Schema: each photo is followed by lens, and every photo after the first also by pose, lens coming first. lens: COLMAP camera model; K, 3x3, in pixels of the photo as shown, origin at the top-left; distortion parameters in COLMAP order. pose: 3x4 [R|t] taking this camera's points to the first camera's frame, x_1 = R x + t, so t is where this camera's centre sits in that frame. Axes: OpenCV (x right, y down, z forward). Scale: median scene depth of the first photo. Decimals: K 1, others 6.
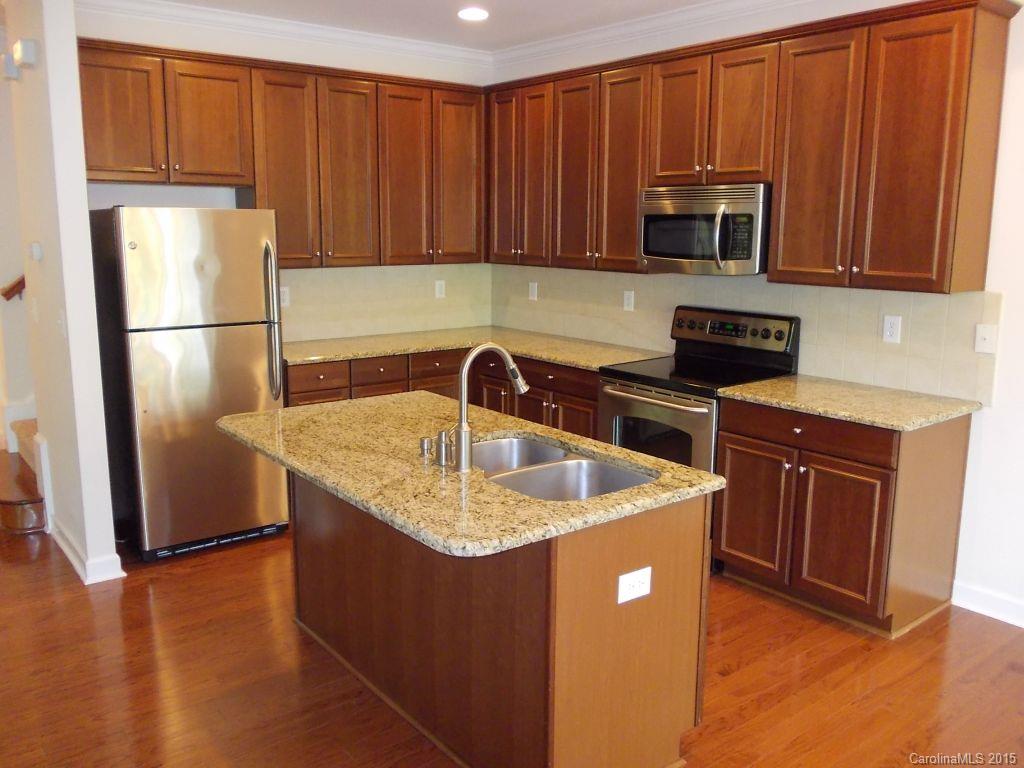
lens RADIAL K [[855.1, 0, 512.0], [0, 855.1, 384.0], [0, 0, 1]] dist [-0.032186, -0.001183]
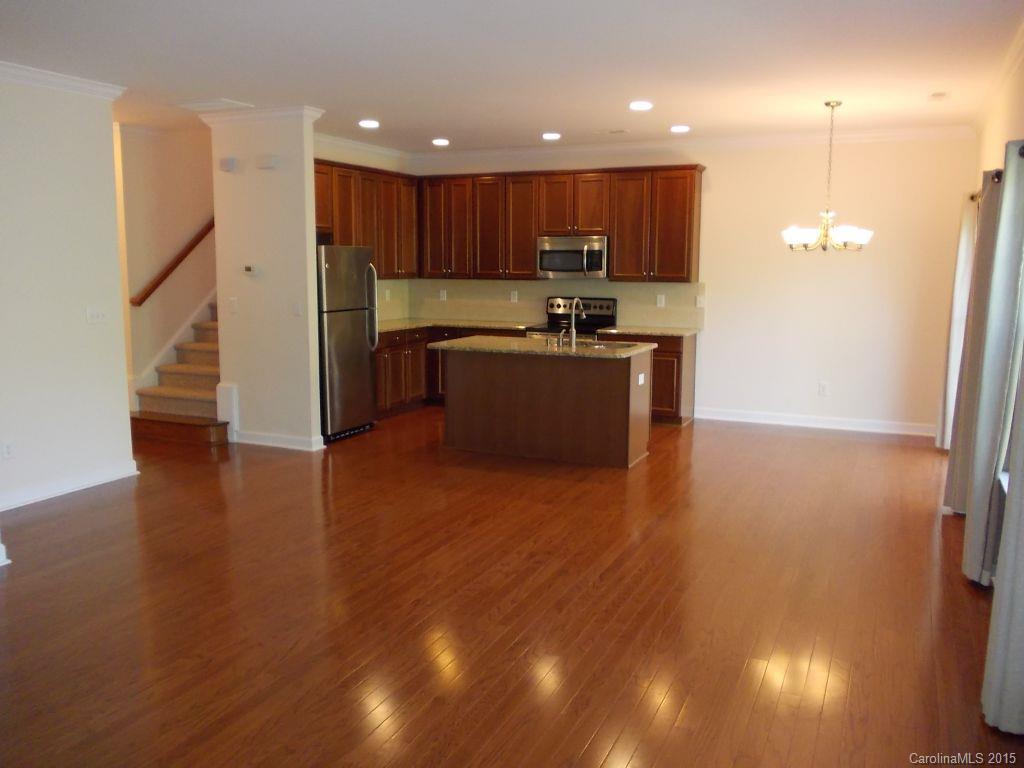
lens RADIAL K [[855.1, 0, 512.0], [0, 855.1, 384.0], [0, 0, 1]] dist [-0.032186, -0.001183]
pose [[0.889748, -0.068068, 0.451348, -0.905629], [0.085578, 0.996160, -0.018471, 0.157511], [-0.448357, 0.055060, 0.892157, -0.804314]]
